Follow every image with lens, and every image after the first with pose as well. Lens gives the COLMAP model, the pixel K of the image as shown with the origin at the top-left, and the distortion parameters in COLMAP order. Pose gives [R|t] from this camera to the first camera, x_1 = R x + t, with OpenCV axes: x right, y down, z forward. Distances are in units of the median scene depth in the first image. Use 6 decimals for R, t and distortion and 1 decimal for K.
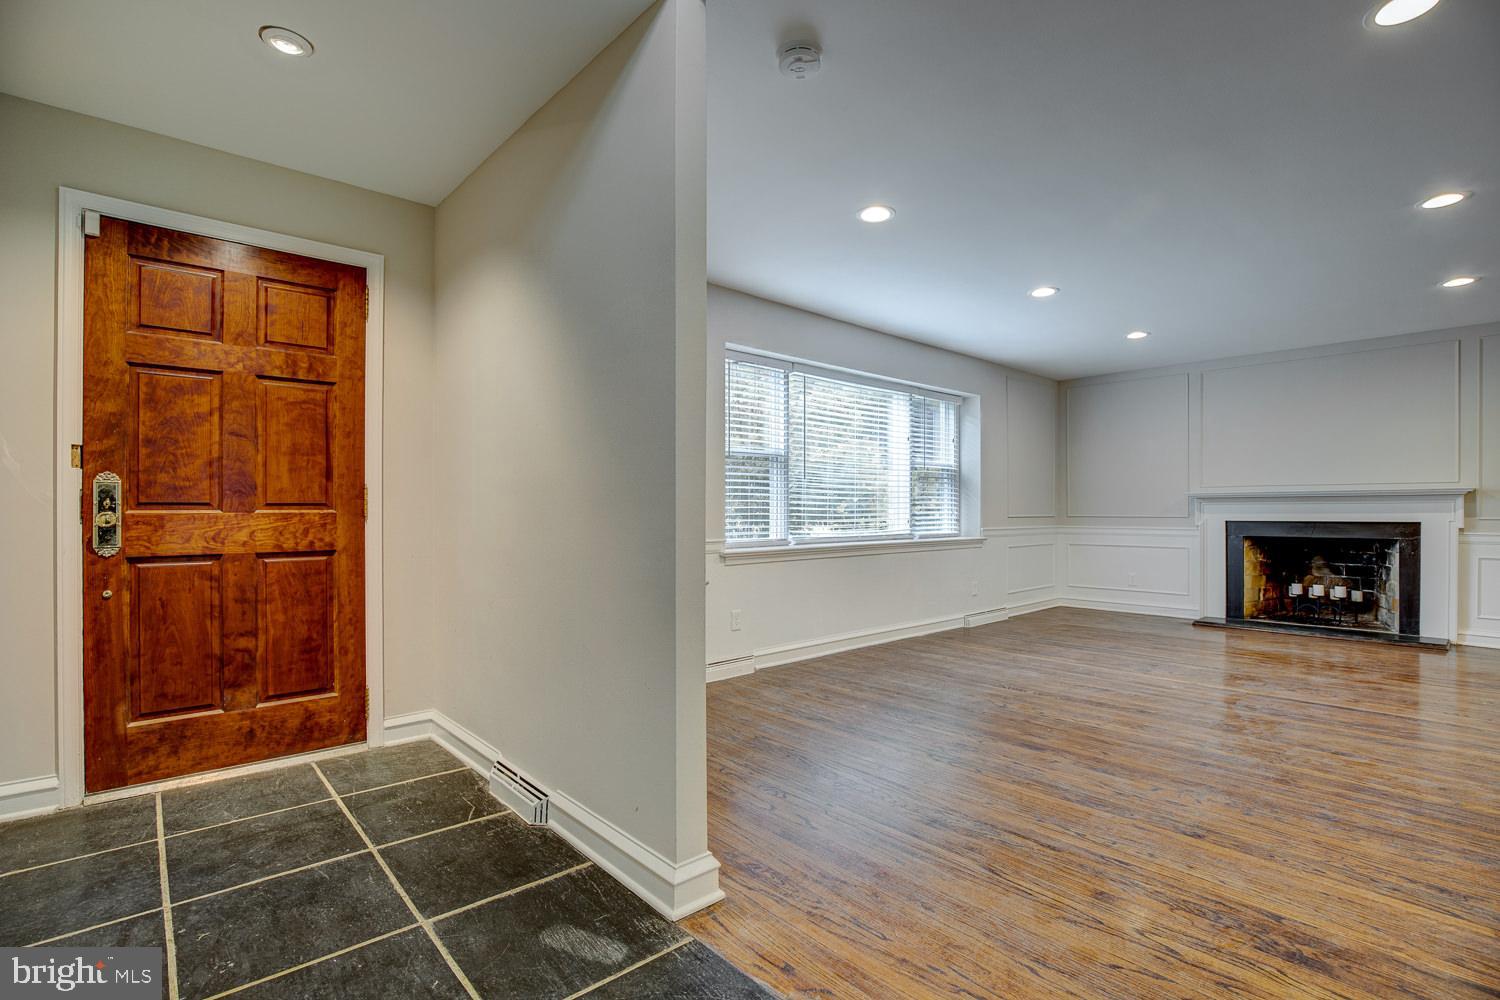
lens RADIAL K [[700.5, 0, 758.0], [0, 700.5, 510.6], [0, 0, 1]] dist [-0.032039, 0.004776]
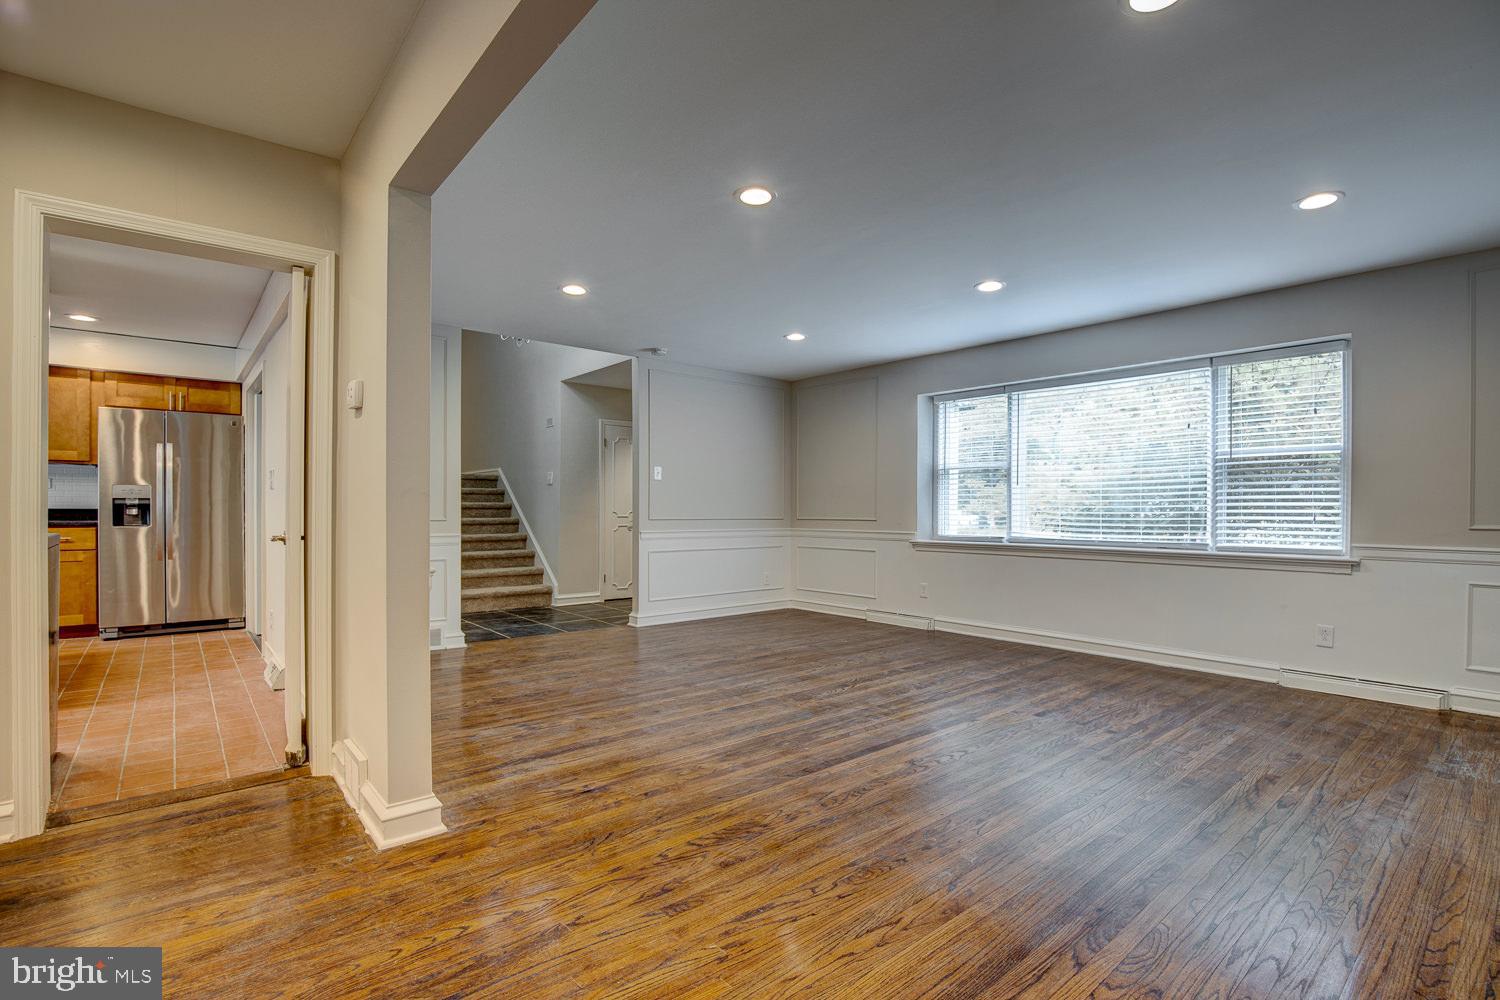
lens RADIAL K [[631.1, 0, 726.1], [0, 631.1, 510.6], [0, 0, 1]] dist [-0.022088, 0.002022]
pose [[-0.028255, 0.000552, -0.999601, 1.941486], [-0.006426, 0.999979, 0.000734, -0.003397], [0.999580, 0.006444, -0.028251, 0.994172]]
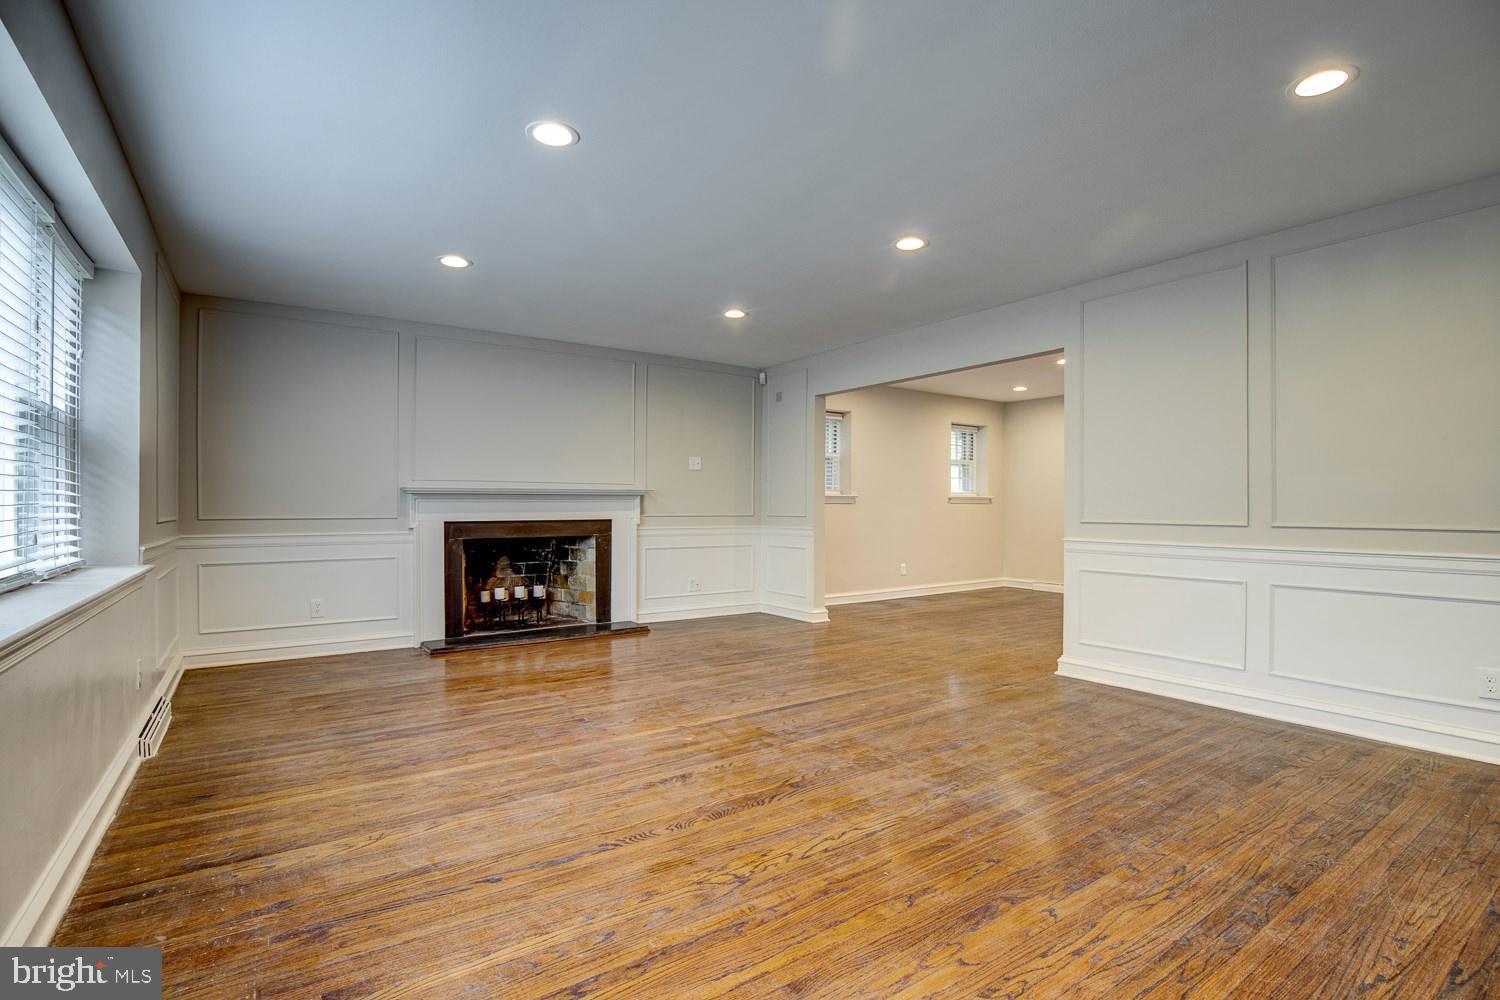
lens RADIAL K [[700.5, 0, 709.0], [0, 700.5, 512.0], [0, 0, 1]] dist [-0.032039, 0.004776]
pose [[0.131510, -0.005901, 0.991297, -0.215783], [0.002566, 0.999981, 0.005612, -0.000688], [-0.991311, 0.001806, 0.131523, 1.194240]]
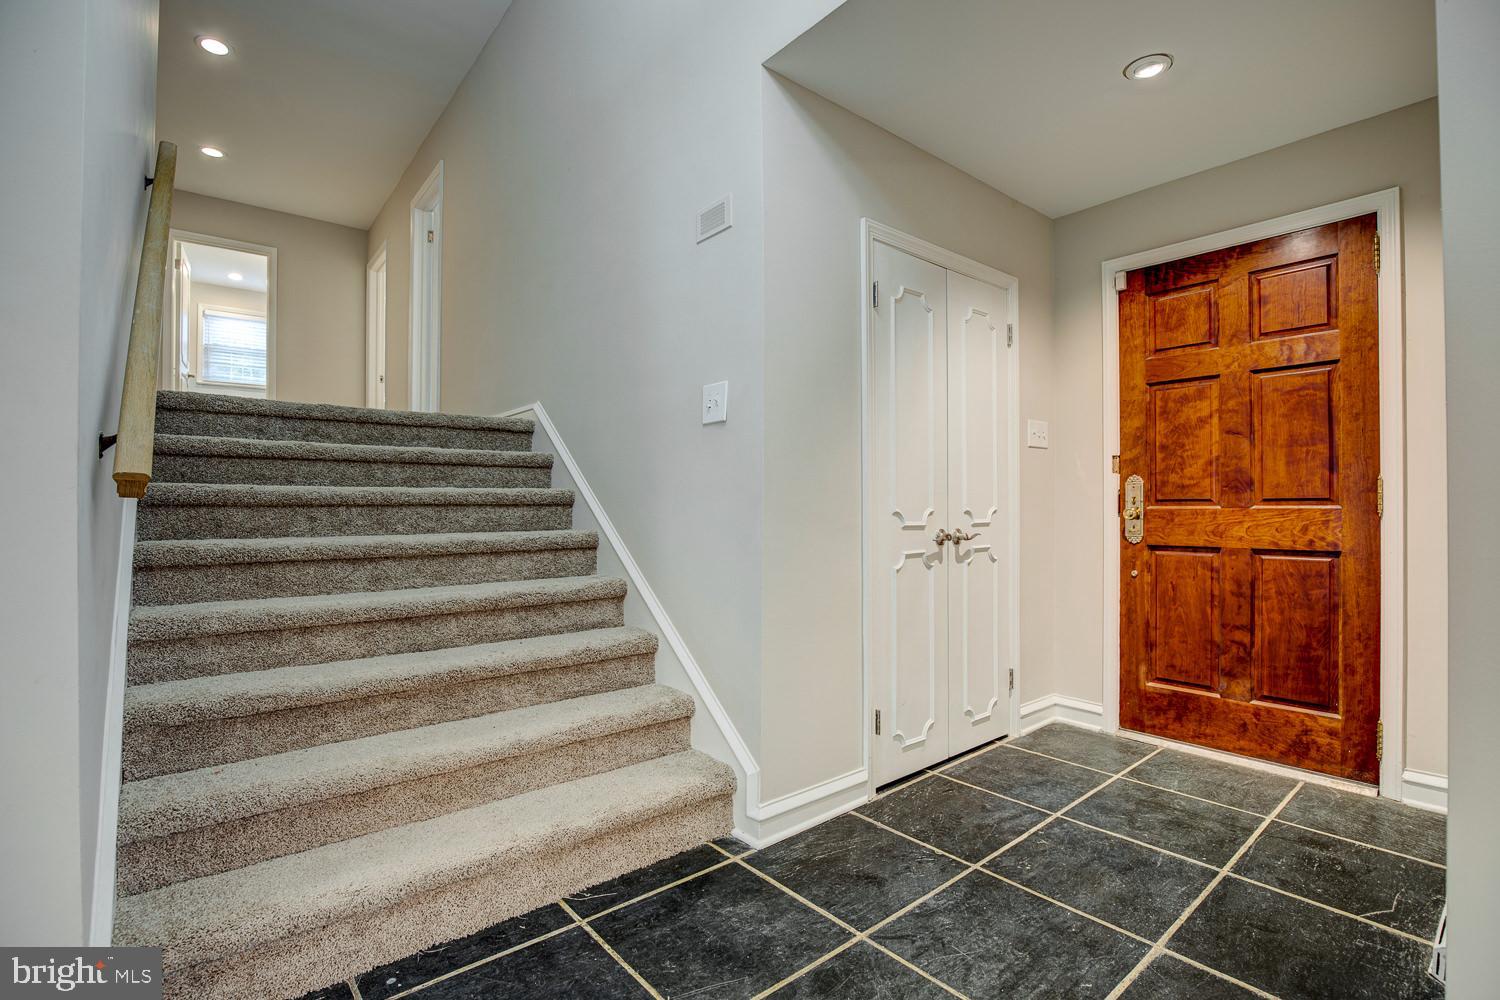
lens RADIAL K [[700.5, 0, 746.7], [0, 700.5, 507.6], [0, 0, 1]] dist [-0.032039, 0.004776]
pose [[-0.052429, 0.001946, -0.998623, 0.290494], [0.001635, 0.999997, 0.001863, -0.001142], [0.998623, -0.001535, -0.052432, 0.301333]]
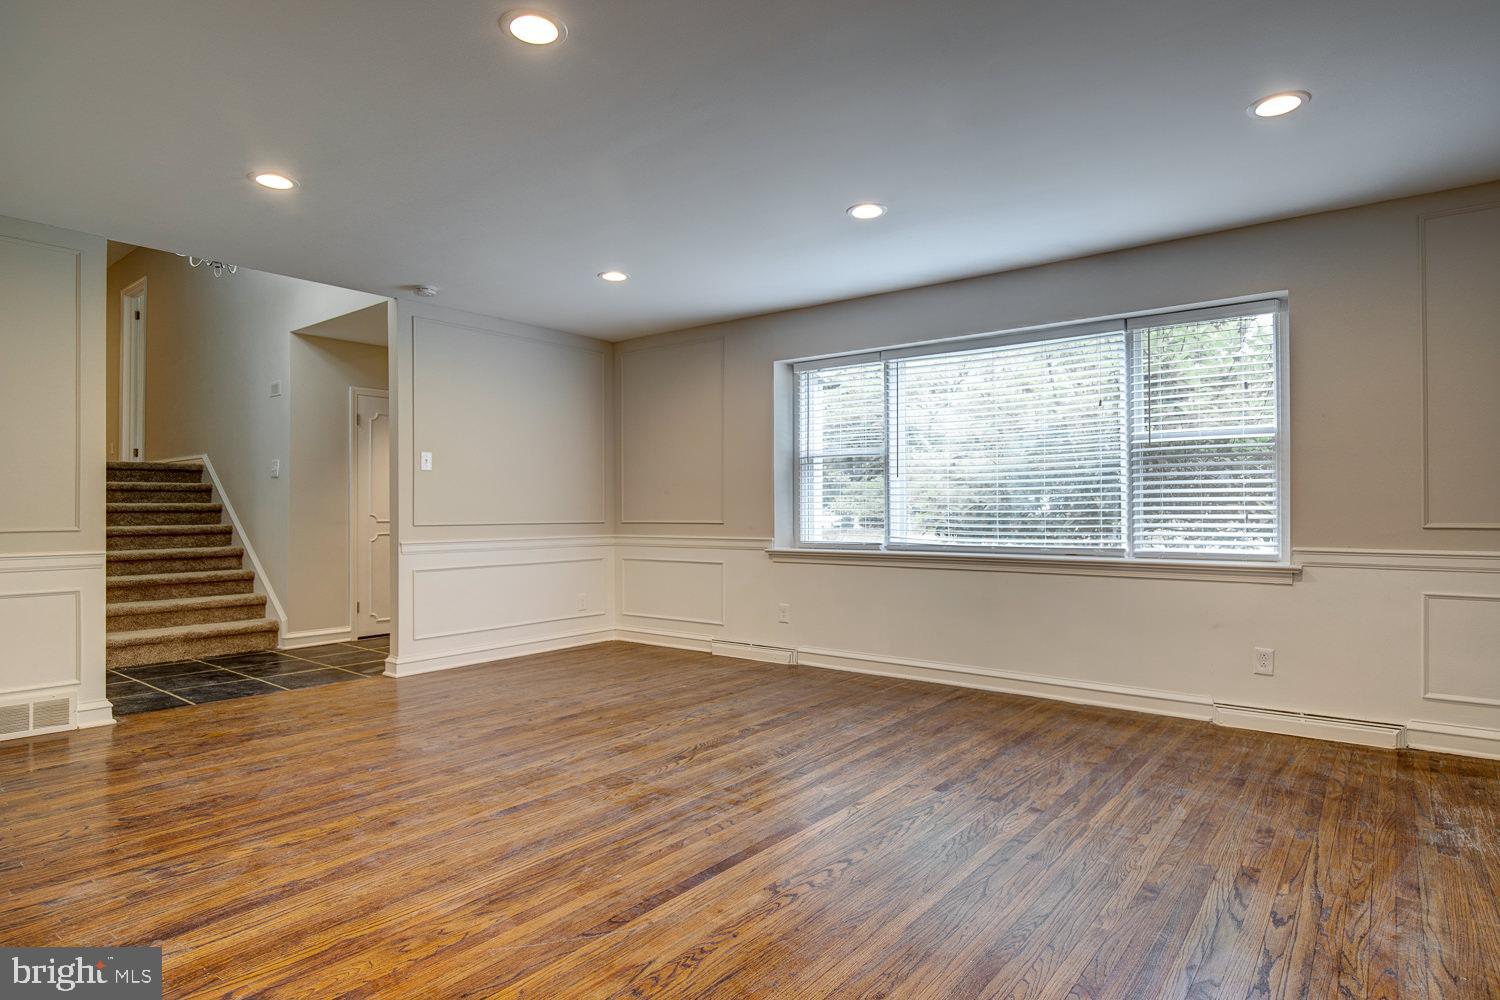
lens RADIAL K [[764.3, 0, 683.6], [0, 764.3, 503.8], [0, 0, 1]] dist [-0.014343, 0.000540]
pose [[0.149524, -0.009239, -0.988715, 1.752385], [0.001336, 0.999957, -0.009142, -0.005017], [0.988757, 0.000046, 0.149530, 1.041334]]
